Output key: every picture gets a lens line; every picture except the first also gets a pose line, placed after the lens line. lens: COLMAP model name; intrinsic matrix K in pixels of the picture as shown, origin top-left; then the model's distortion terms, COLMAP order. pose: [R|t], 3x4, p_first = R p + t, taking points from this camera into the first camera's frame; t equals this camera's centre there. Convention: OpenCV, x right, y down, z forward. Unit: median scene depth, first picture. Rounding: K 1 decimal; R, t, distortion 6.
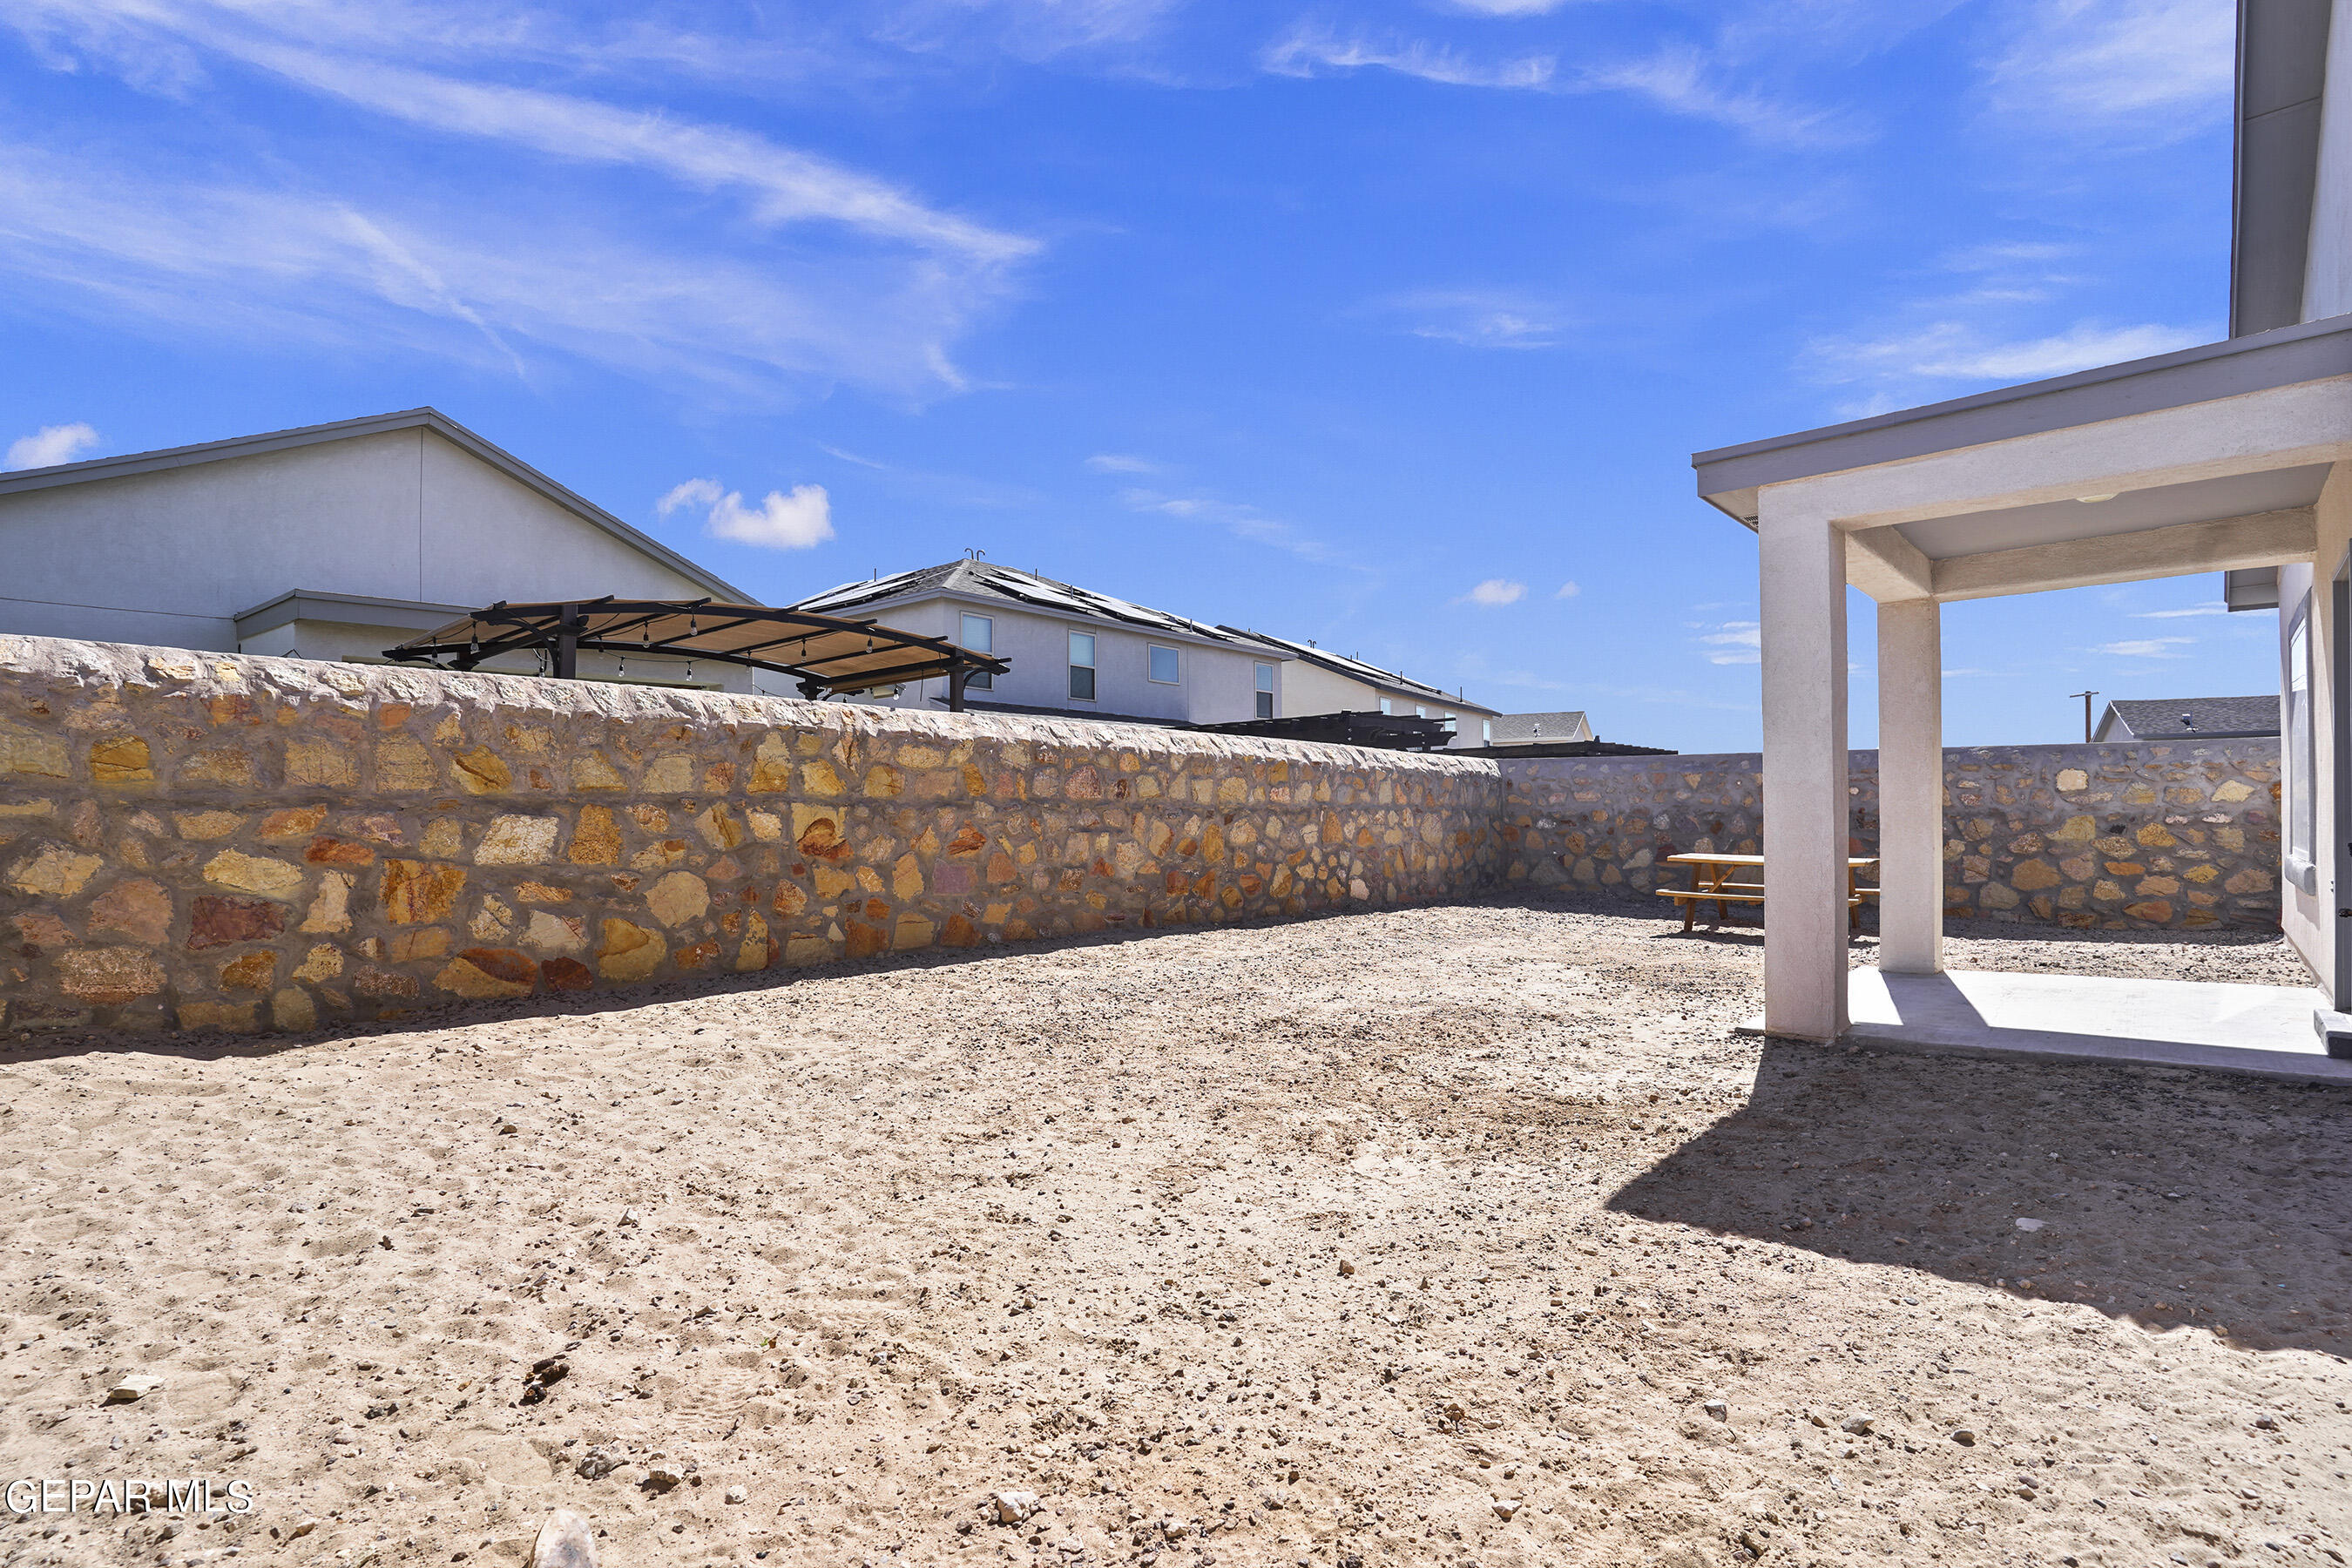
lens RADIAL K [[1180.9, 0, 1177.0], [0, 1180.9, 797.2], [0, 0, 1]] dist [-0.025603, 0.004096]
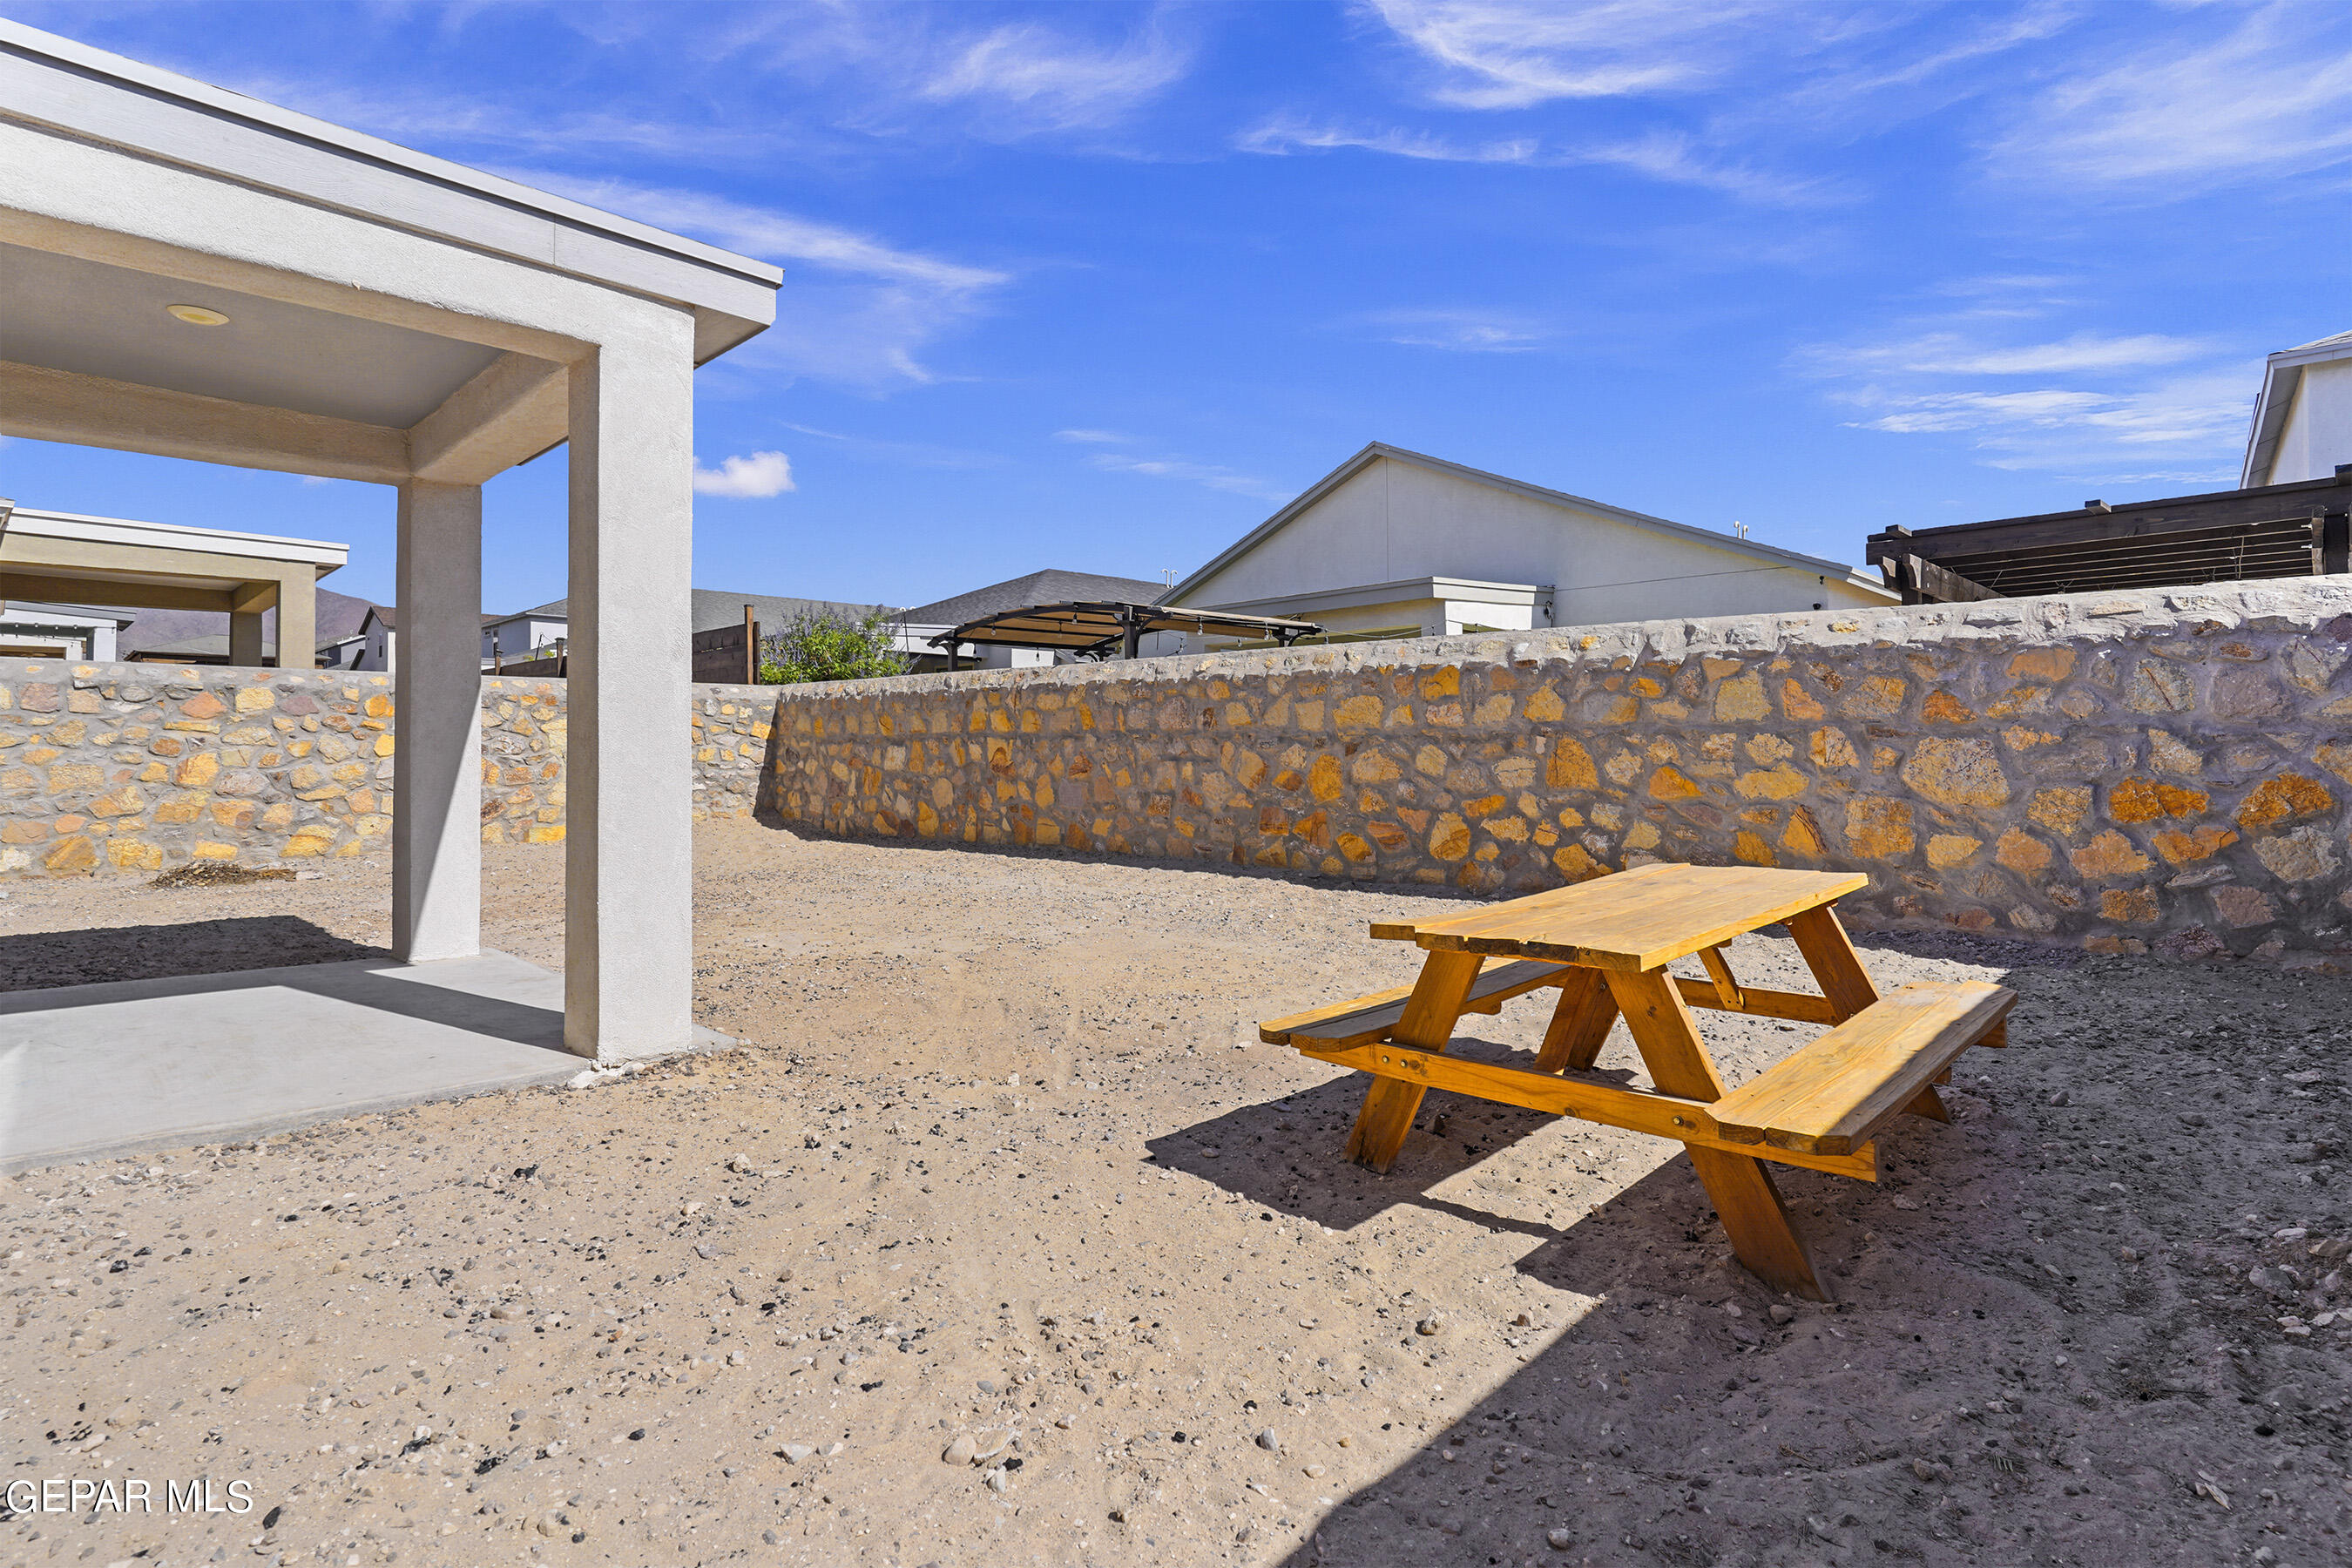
lens RADIAL K [[1180.9, 0, 1176.3], [0, 1180.9, 767.8], [0, 0, 1]] dist [-0.025603, 0.004096]
pose [[-0.043003, 0.013284, -0.998987, 0.964997], [0.012988, 0.999835, 0.012736, 0.022449], [0.998990, -0.012427, -0.043169, 1.049793]]
